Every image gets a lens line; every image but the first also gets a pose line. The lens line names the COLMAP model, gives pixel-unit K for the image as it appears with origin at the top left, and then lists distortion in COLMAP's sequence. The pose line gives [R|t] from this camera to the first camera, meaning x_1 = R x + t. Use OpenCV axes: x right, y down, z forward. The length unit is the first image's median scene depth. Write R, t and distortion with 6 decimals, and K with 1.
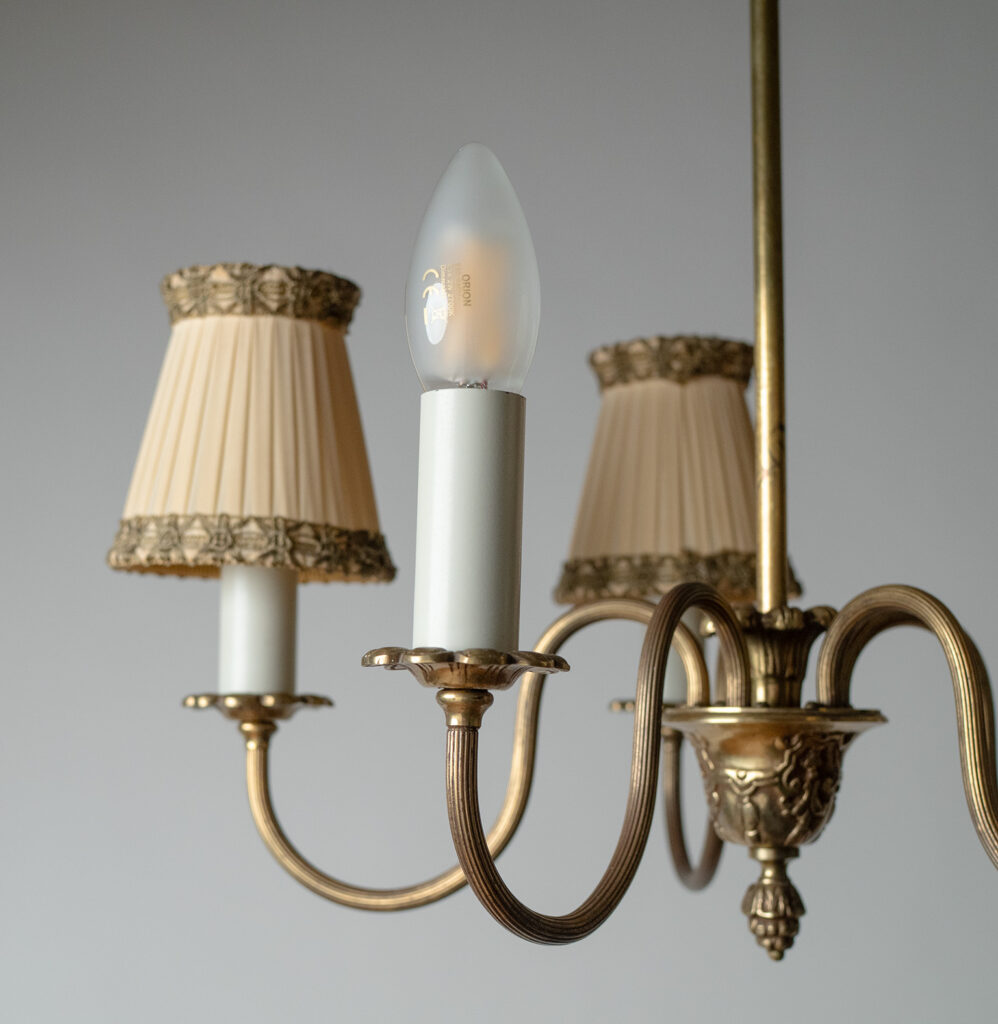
lens RADIAL K [[2100.8, 0, 499.0], [0, 2100.8, 512.0], [0, 0, 1]] dist [0.036104, -2.671499]
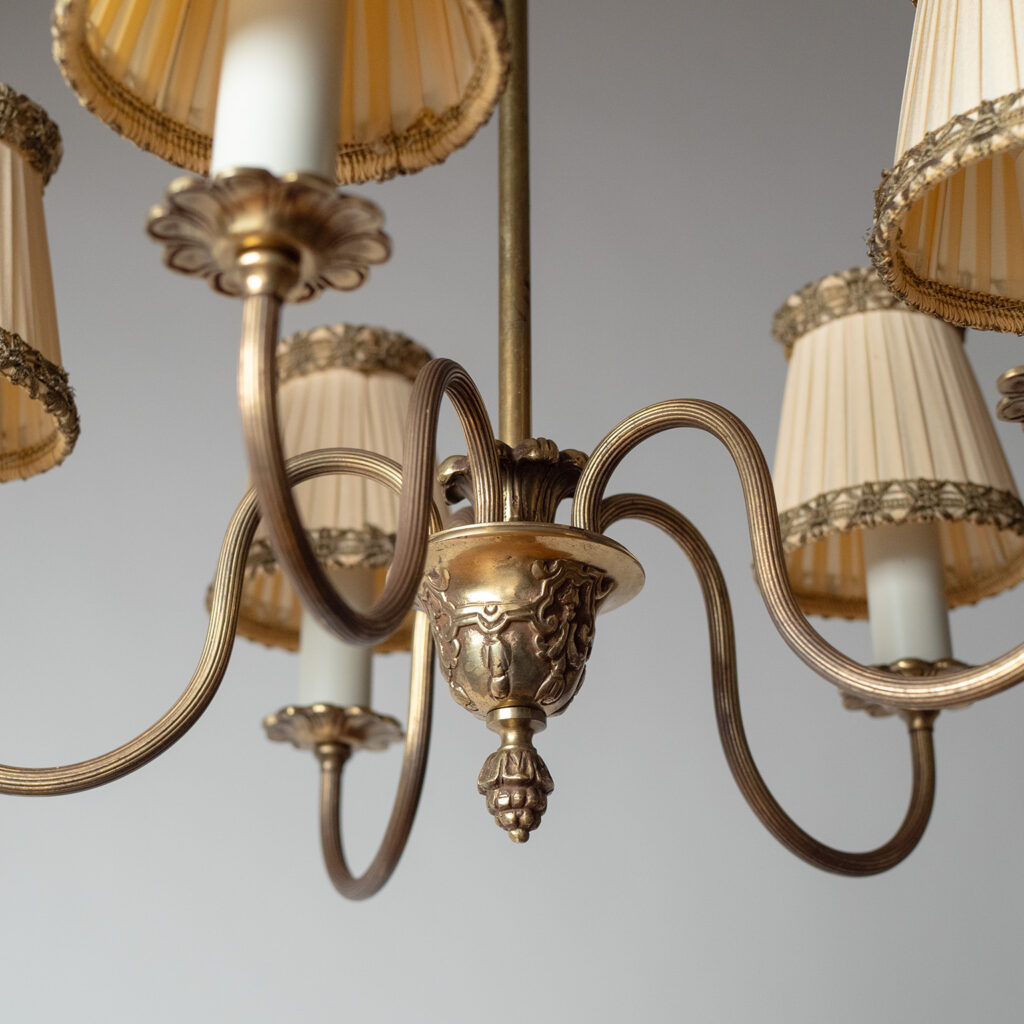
lens RADIAL K [[2013.5, 0, 512.0], [0, 2013.5, 512.0], [0, 0, 1]] dist [-0.074822, -0.353809]
pose [[0.961429, 0.104070, 0.254604, -0.088980], [-0.026555, 0.956453, -0.290675, 0.315248], [-0.273768, 0.272703, 0.922326, 0.205751]]
